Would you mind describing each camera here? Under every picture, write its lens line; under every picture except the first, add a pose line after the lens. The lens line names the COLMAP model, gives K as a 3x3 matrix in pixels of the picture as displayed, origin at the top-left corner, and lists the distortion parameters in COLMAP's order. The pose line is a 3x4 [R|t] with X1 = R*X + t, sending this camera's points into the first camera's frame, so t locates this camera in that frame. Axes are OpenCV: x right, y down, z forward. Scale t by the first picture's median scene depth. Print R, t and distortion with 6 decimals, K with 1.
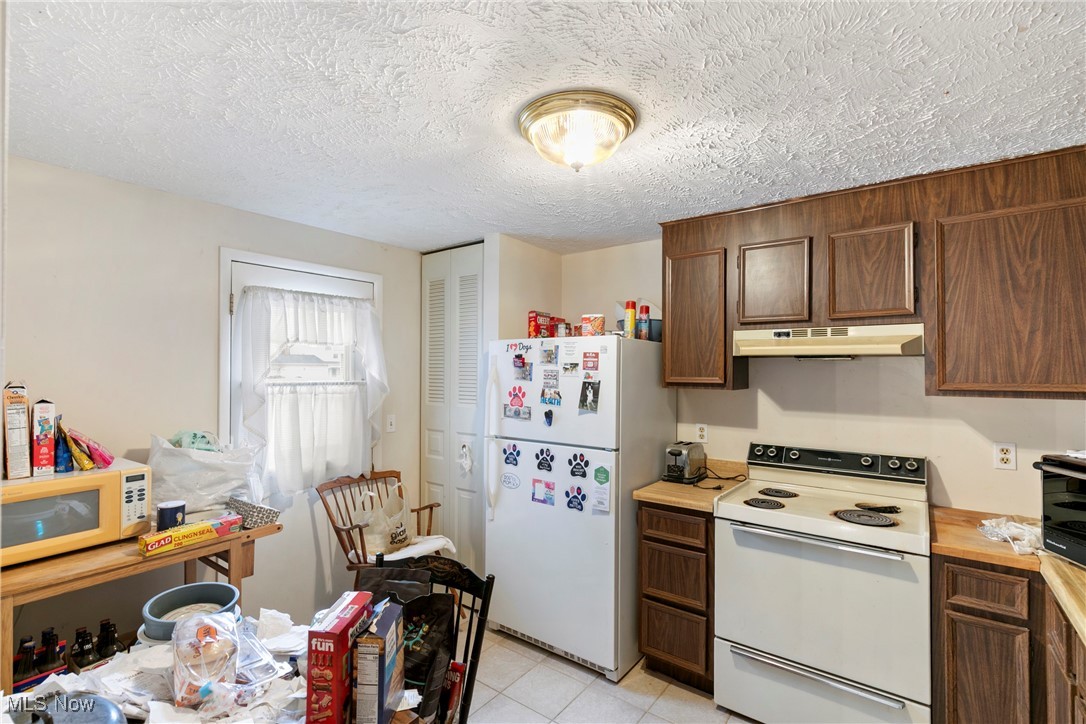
lens RADIAL K [[495.6, 0, 540.9], [0, 495.6, 364.6], [0, 0, 1]] dist [0.002452, 0.000239]
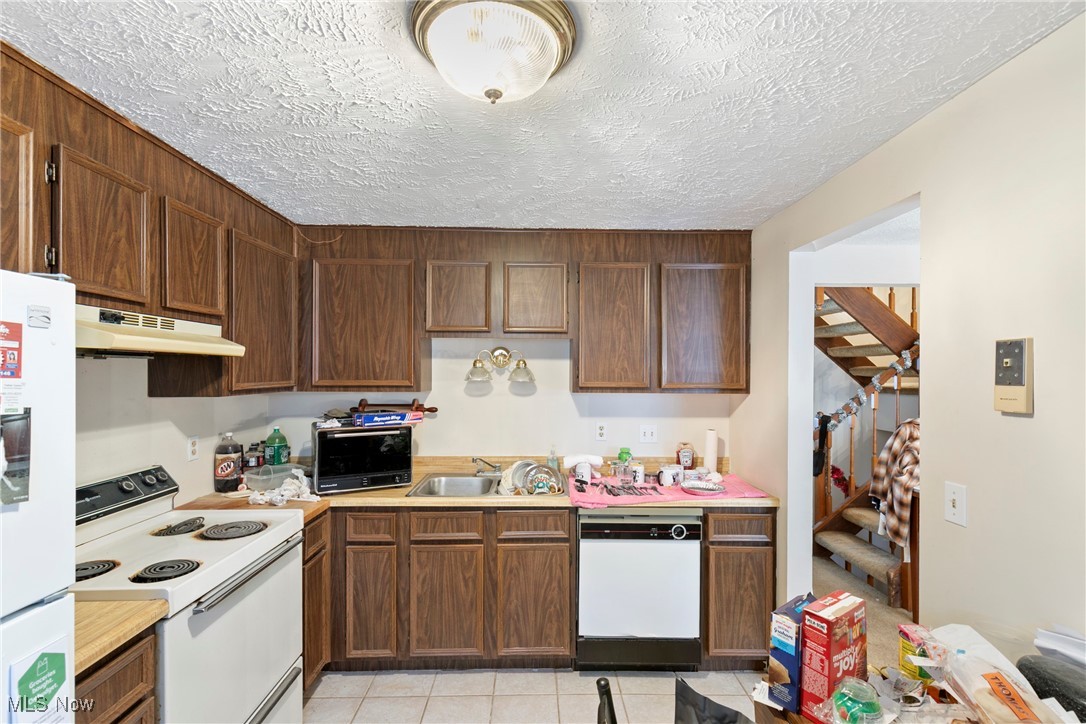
lens RADIAL K [[495.6, 0, 539.8], [0, 495.6, 369.4], [0, 0, 1]] dist [0.002452, 0.000239]
pose [[-0.624295, -0.002779, 0.781183, -0.402625], [-0.013675, 0.999879, -0.007371, 0.004399], [-0.781069, -0.015285, -0.624258, 1.044755]]
